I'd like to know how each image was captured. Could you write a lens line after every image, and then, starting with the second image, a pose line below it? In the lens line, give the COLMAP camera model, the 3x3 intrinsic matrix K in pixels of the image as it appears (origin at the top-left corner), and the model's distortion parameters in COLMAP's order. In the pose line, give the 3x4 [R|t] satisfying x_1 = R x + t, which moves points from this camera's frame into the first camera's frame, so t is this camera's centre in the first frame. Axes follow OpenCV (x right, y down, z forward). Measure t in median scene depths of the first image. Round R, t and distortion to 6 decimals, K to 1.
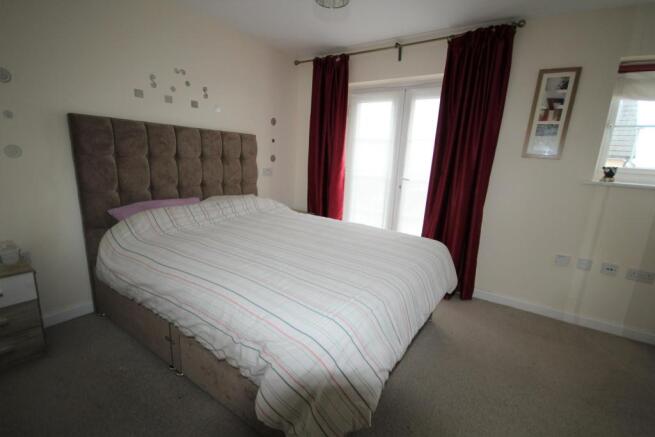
lens RADIAL K [[286.5, 0, 327.5], [0, 286.5, 218.5], [0, 0, 1]] dist [0.000274, -0.000362]
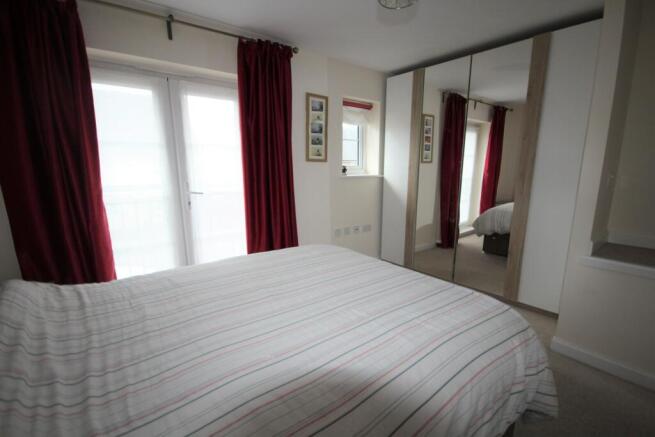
lens RADIAL K [[286.5, 0, 327.5], [0, 286.5, 218.5], [0, 0, 1]] dist [0.000274, -0.000362]
pose [[0.350029, -0.226846, 0.908857, -0.466454], [0.214961, 0.963795, 0.157769, -0.151866], [-0.911741, 0.140145, 0.386119, 0.471249]]
